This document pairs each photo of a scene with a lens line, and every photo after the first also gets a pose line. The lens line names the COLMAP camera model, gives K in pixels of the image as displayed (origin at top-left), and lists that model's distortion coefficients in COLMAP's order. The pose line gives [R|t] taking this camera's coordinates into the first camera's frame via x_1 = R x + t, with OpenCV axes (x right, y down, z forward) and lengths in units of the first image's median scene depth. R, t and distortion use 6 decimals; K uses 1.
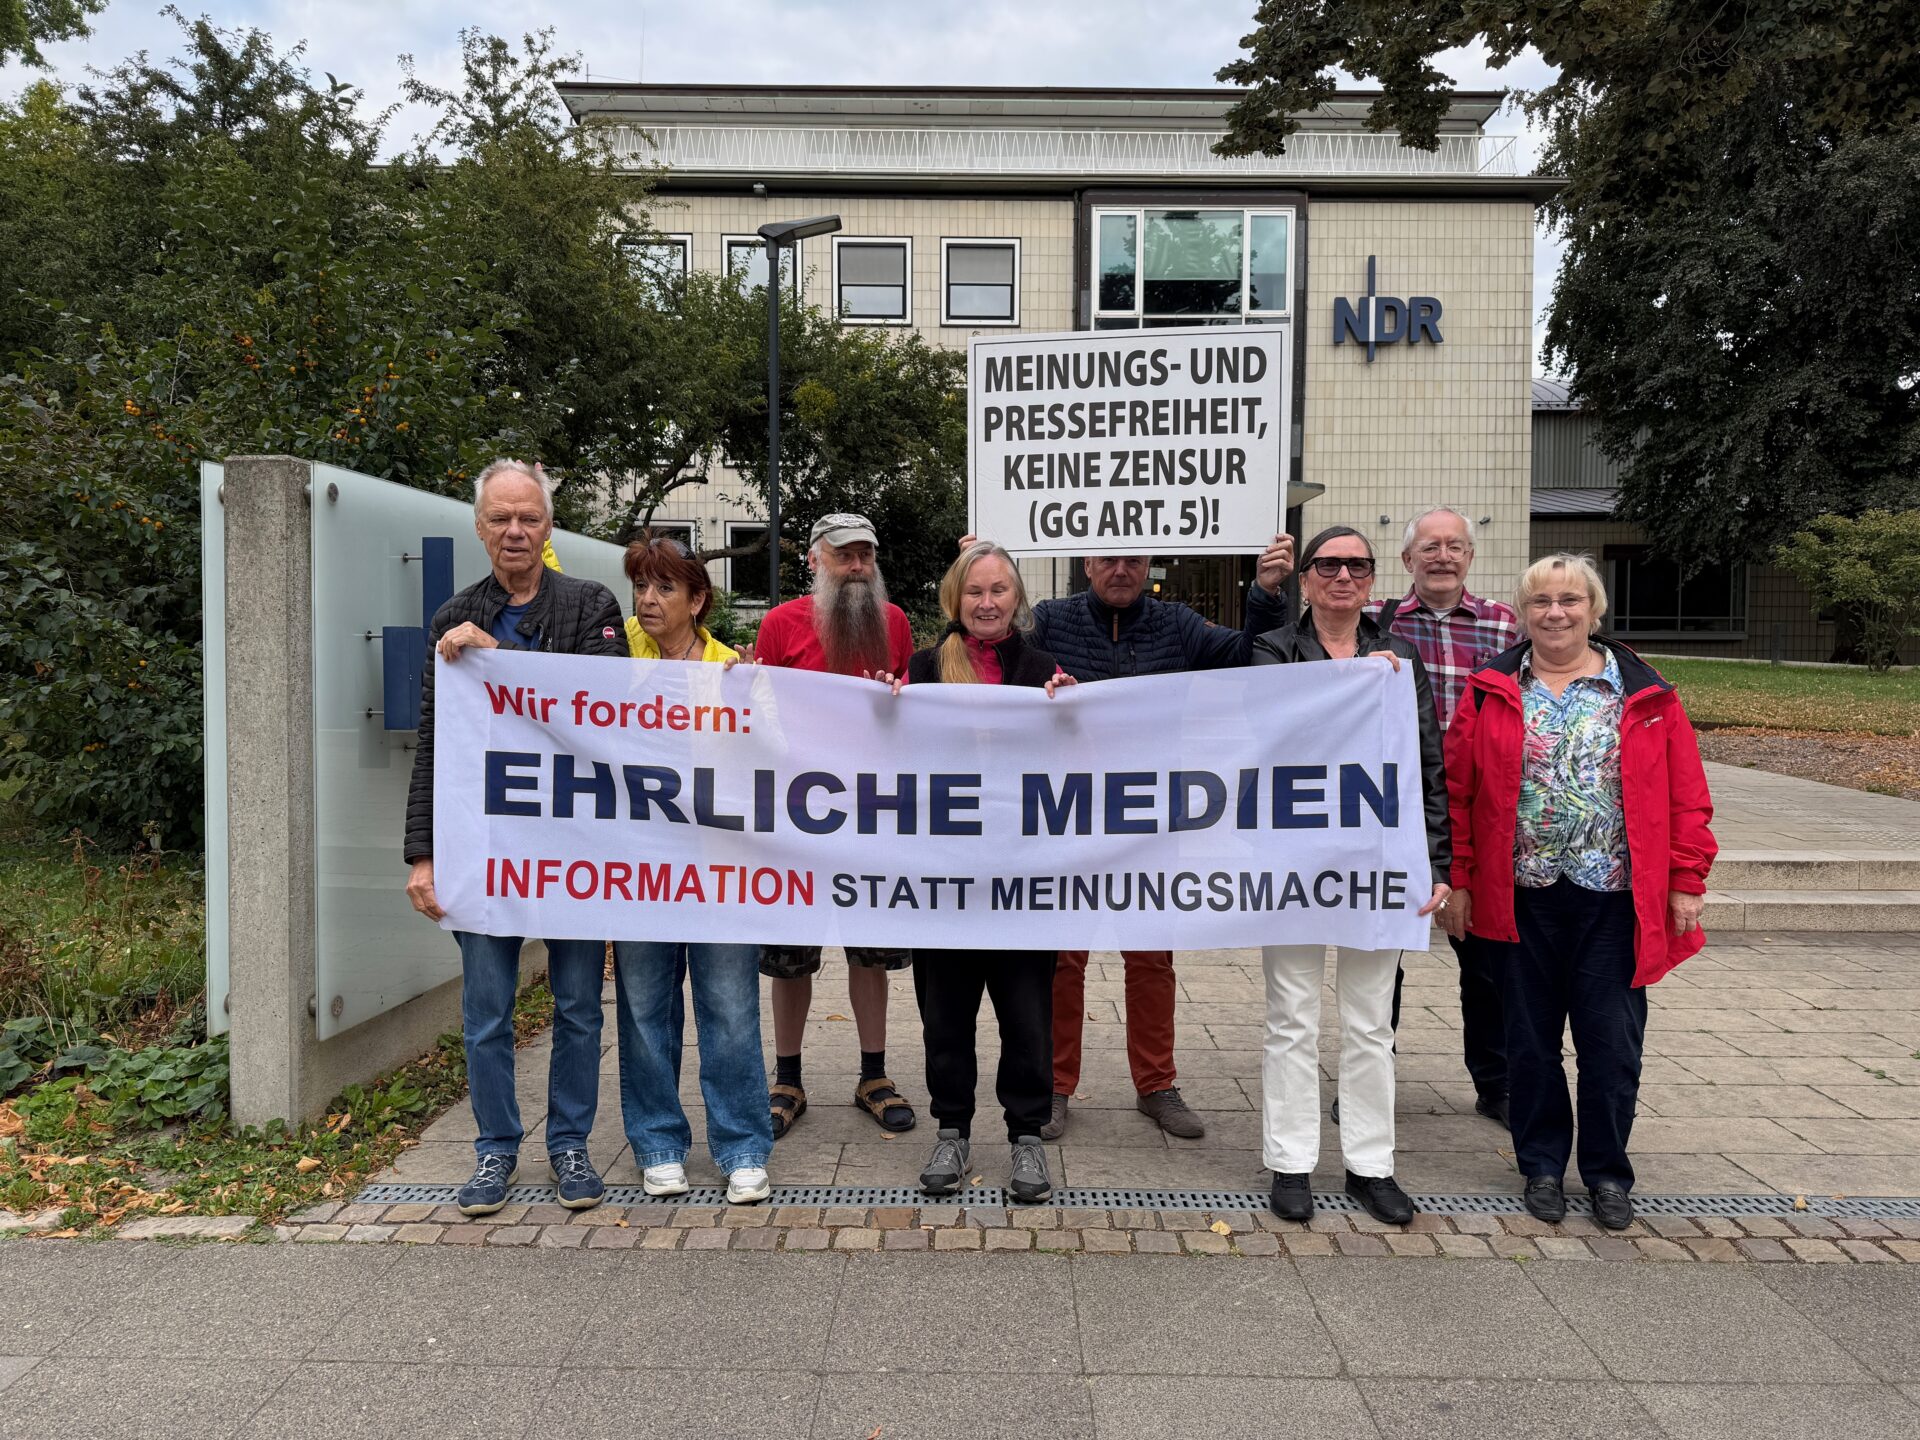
lens RADIAL K [[1348.3, 0, 975.3], [0, 1348.3, 713.0], [0, 0, 1]] dist [0.021107, -0.019227]
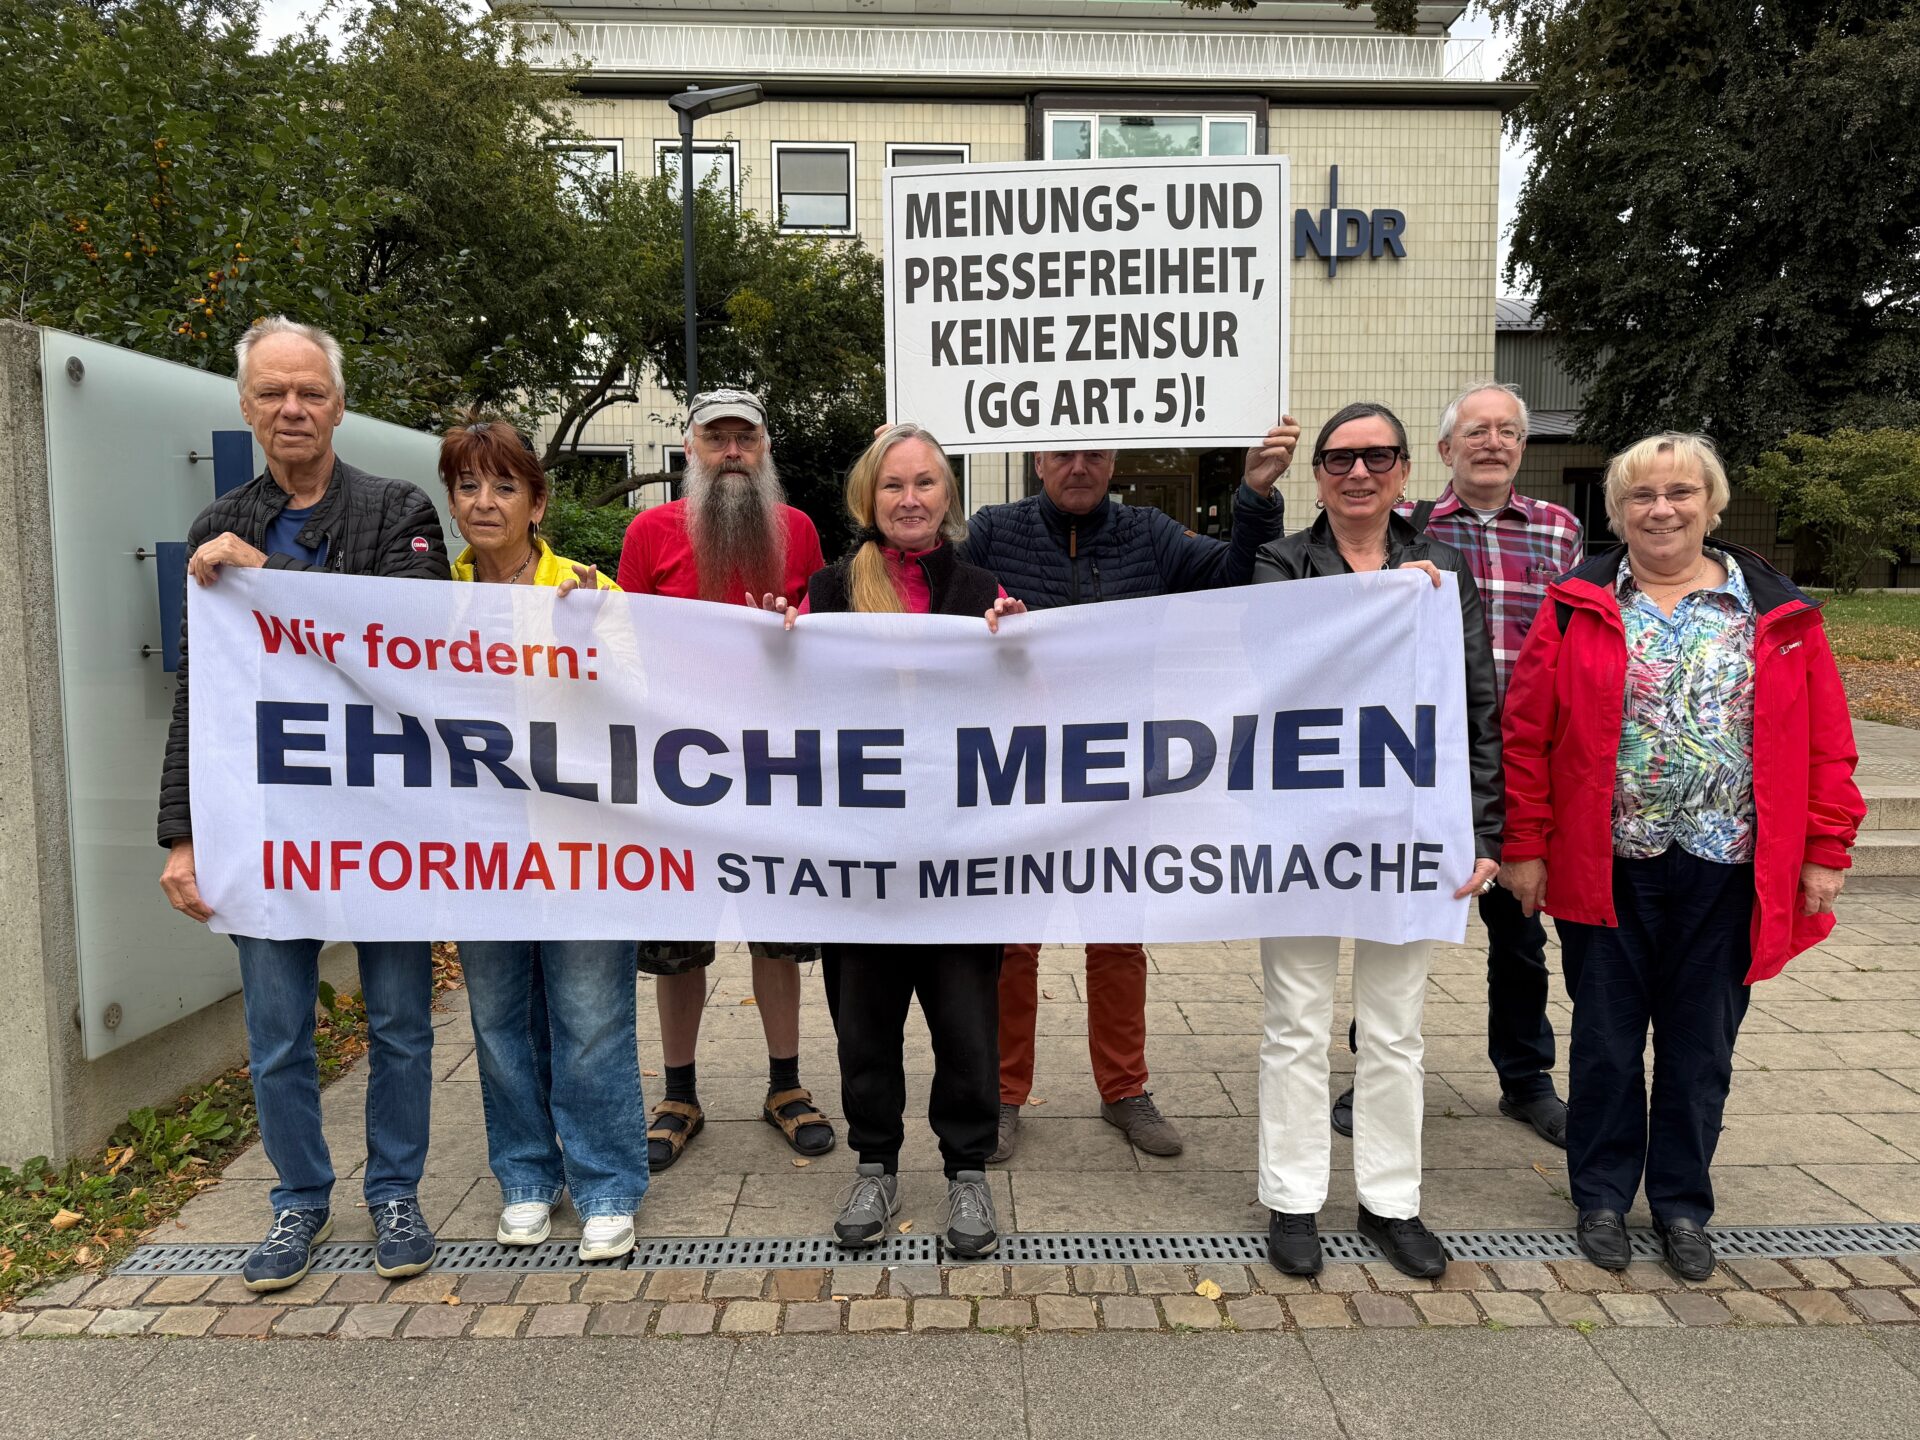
lens RADIAL K [[1348.3, 0, 972.7], [0, 1348.3, 711.5], [0, 0, 1]] dist [0.021107, -0.019227]
pose [[0.999481, -0.009405, 0.030819, 0.017957], [0.007839, 0.998691, 0.050542, -0.001467], [-0.031254, -0.050274, 0.998246, 0.194041]]
